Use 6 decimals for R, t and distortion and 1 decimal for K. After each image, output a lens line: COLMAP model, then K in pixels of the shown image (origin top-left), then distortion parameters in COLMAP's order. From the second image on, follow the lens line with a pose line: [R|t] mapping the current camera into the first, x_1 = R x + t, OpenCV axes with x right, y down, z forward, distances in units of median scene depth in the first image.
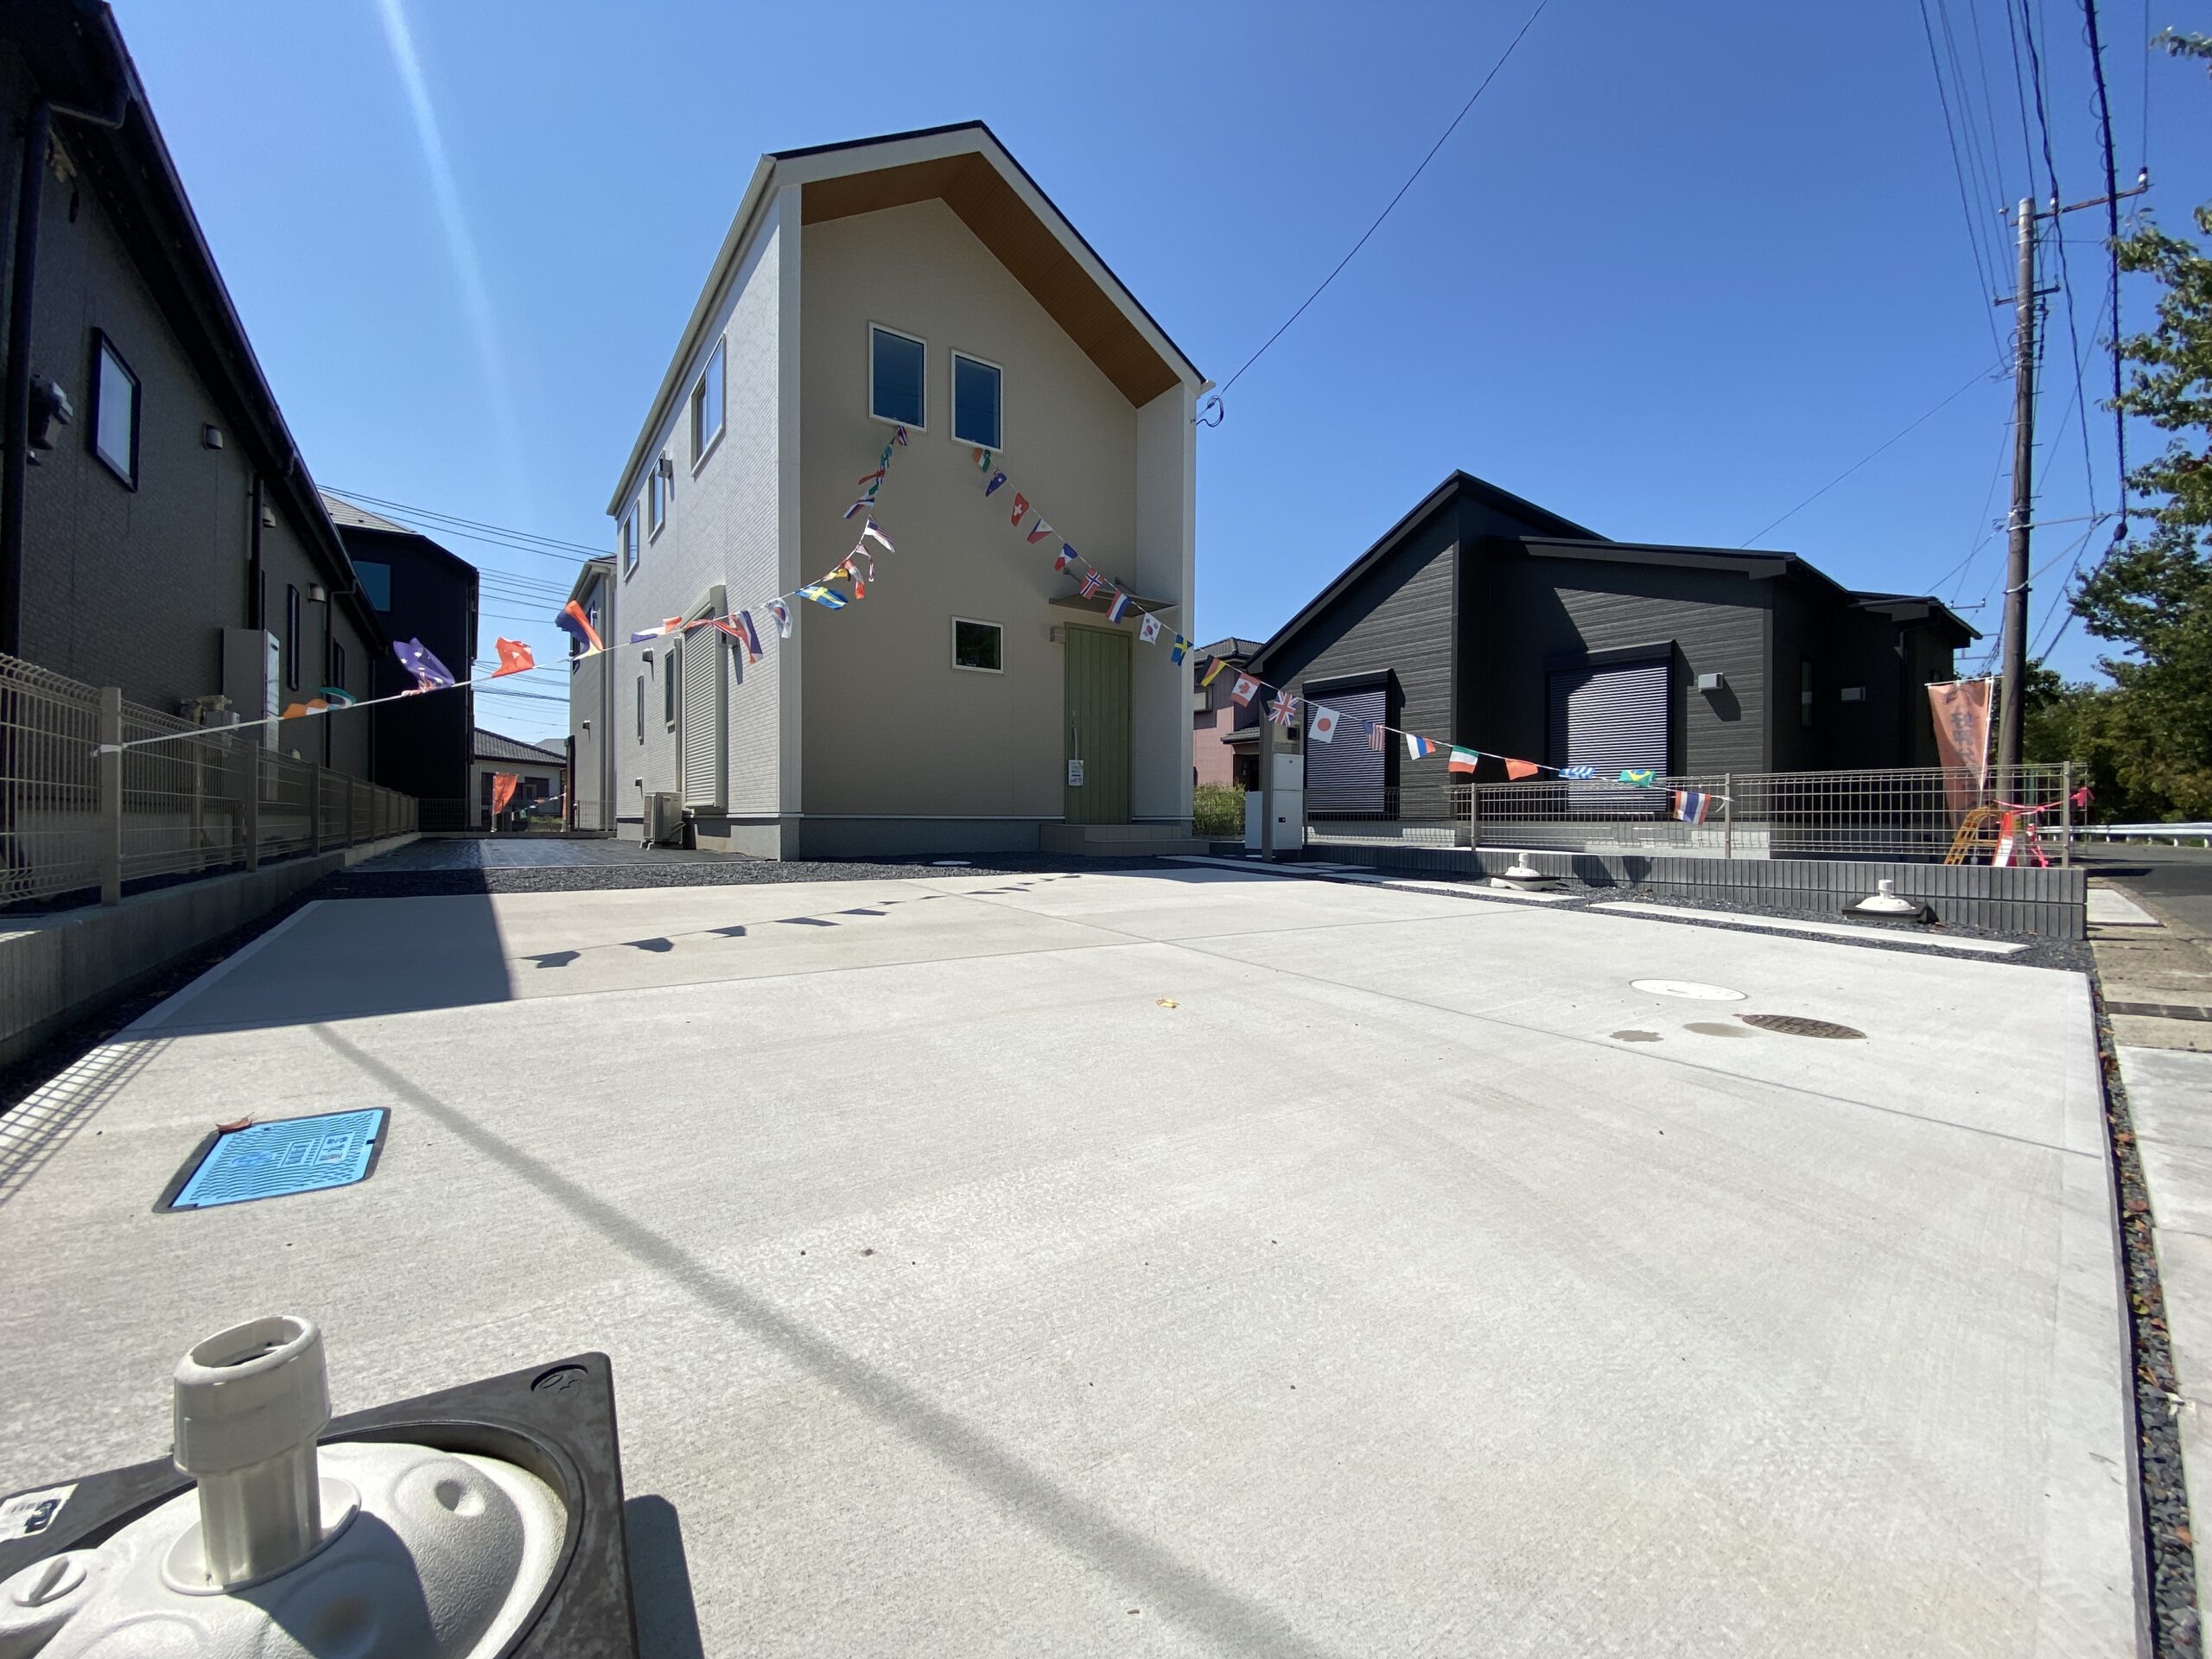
lens RADIAL K [[862.2, 0, 1088.9], [0, 862.2, 825.2], [0, 0, 1]] dist [0.000241, -0.012301]
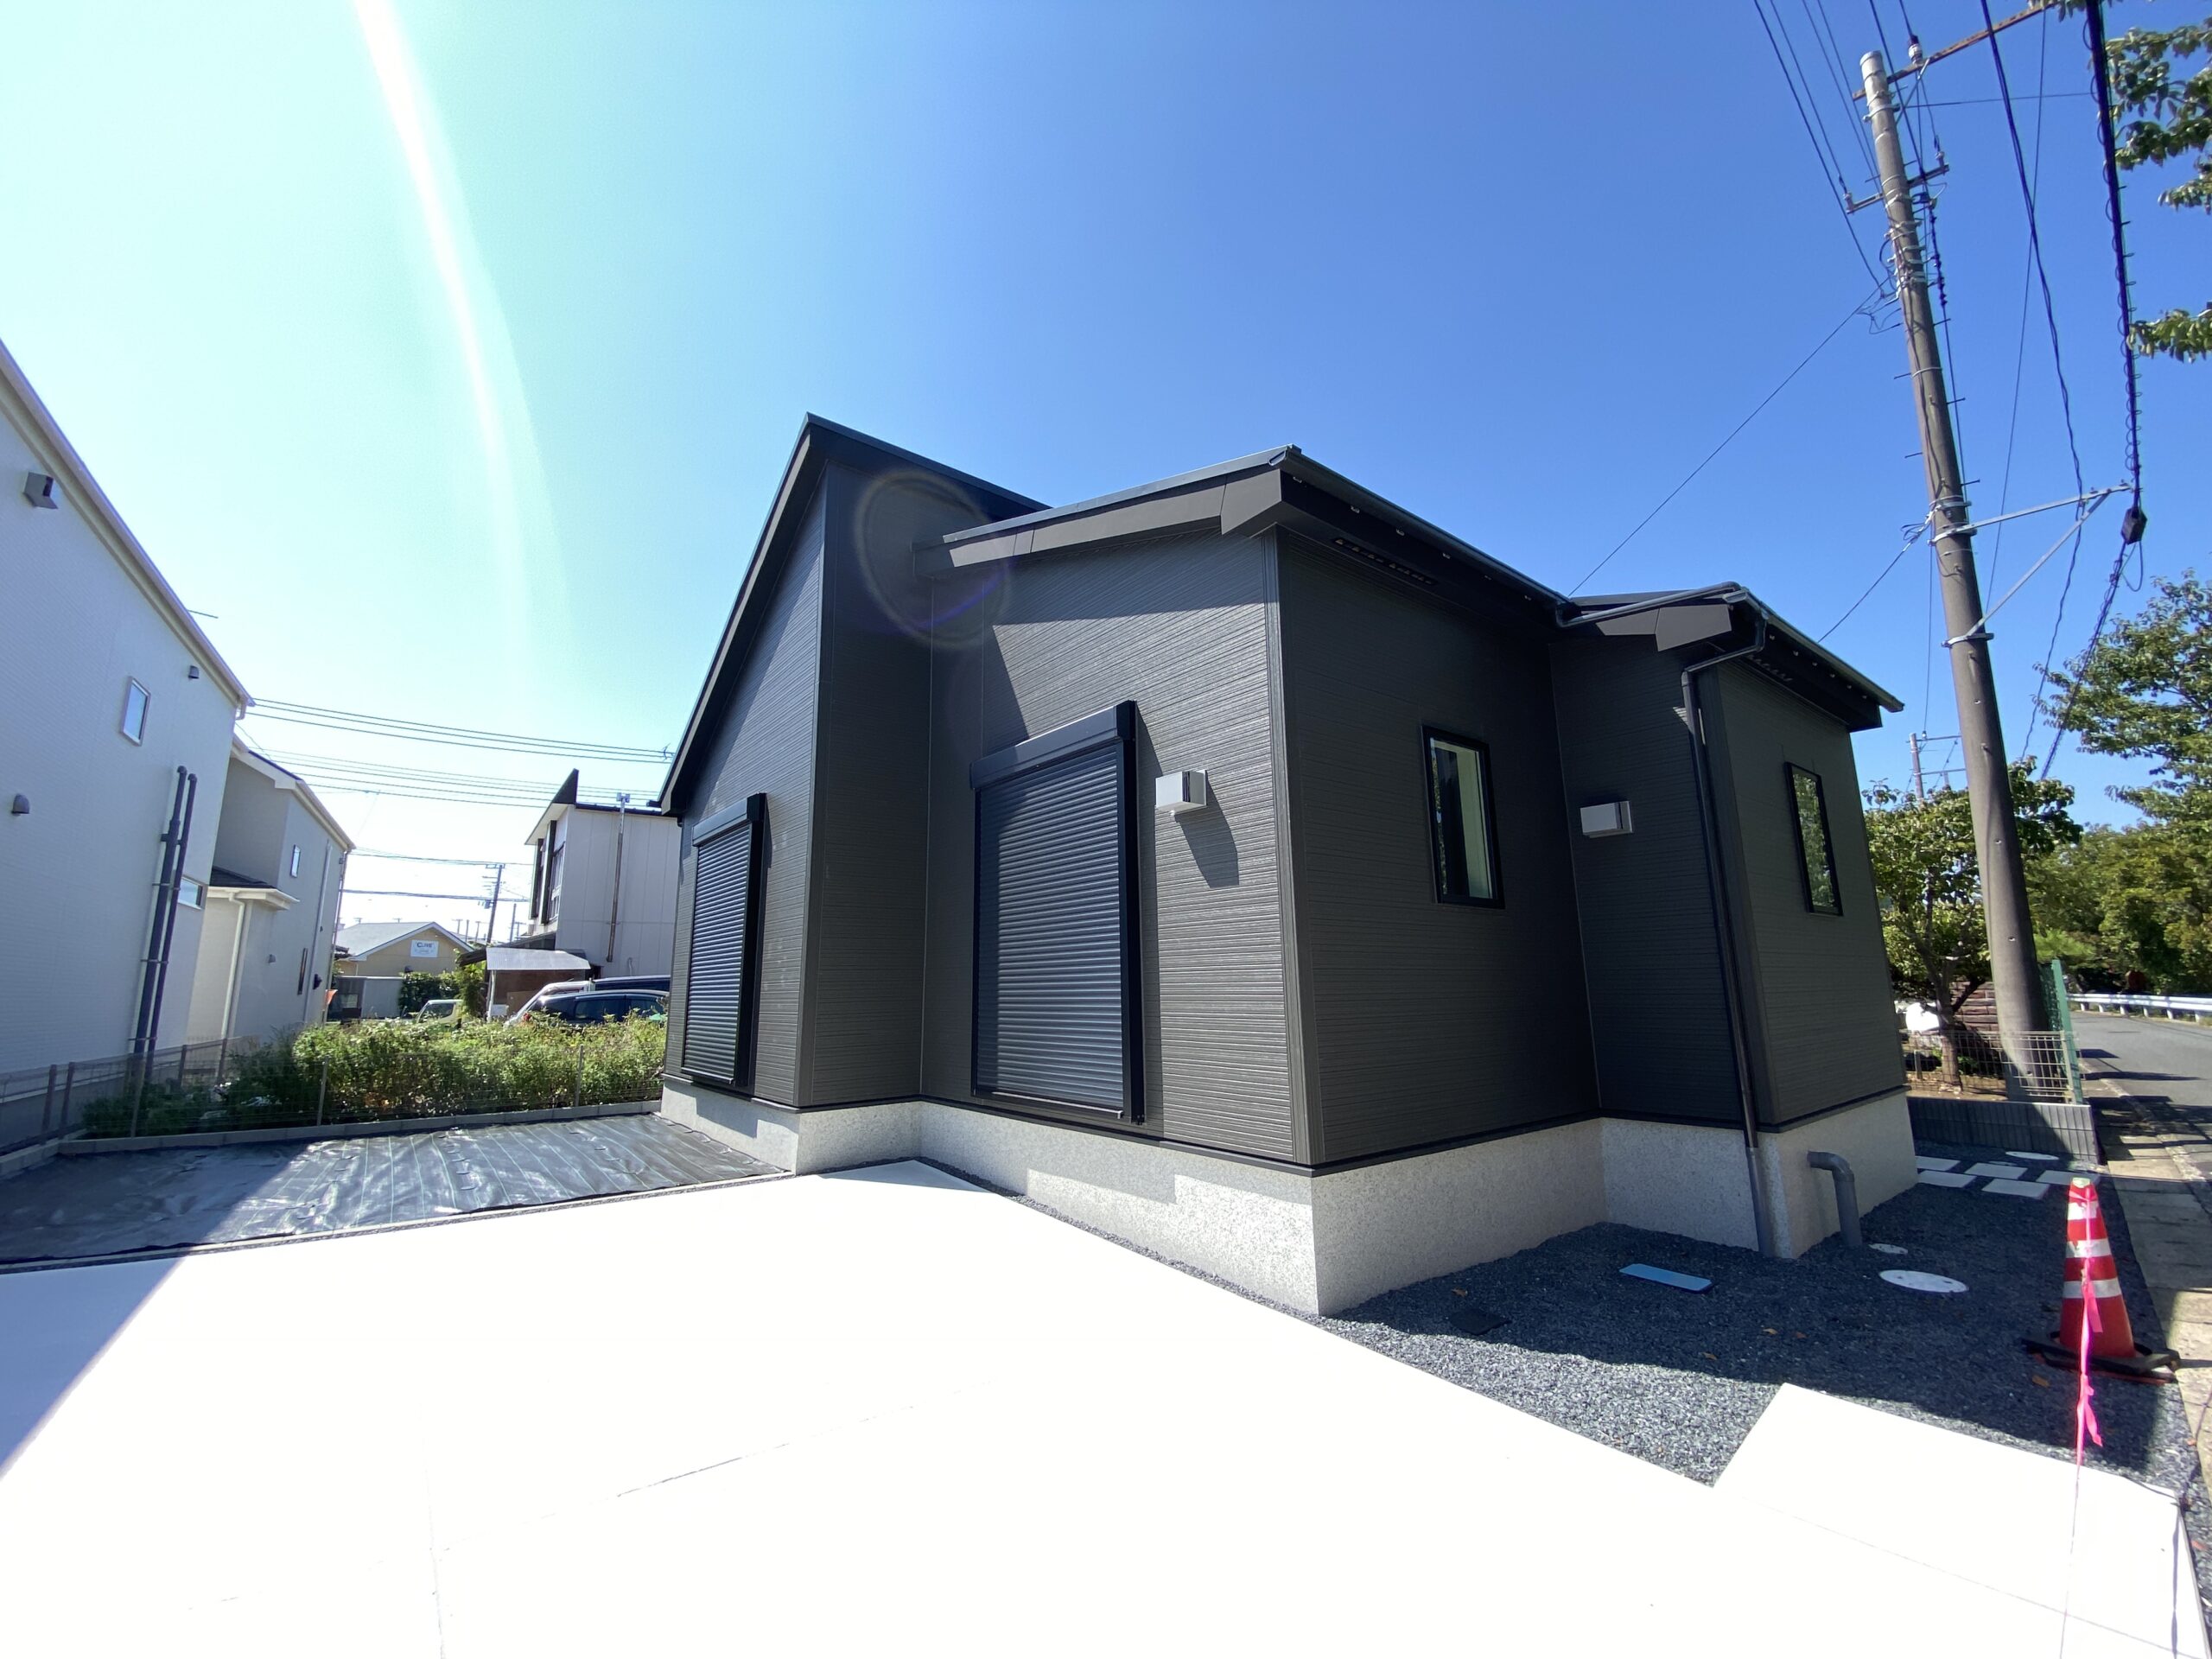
lens RADIAL K [[888.6, 0, 1068.8], [0, 888.6, 832.4], [0, 0, 1]] dist [0.000478, -0.013651]
pose [[0.999856, -0.015141, -0.007658, 0.684031], [0.013523, 0.983703, -0.179289, -0.075843], [0.010247, 0.179160, 0.983767, 0.605076]]
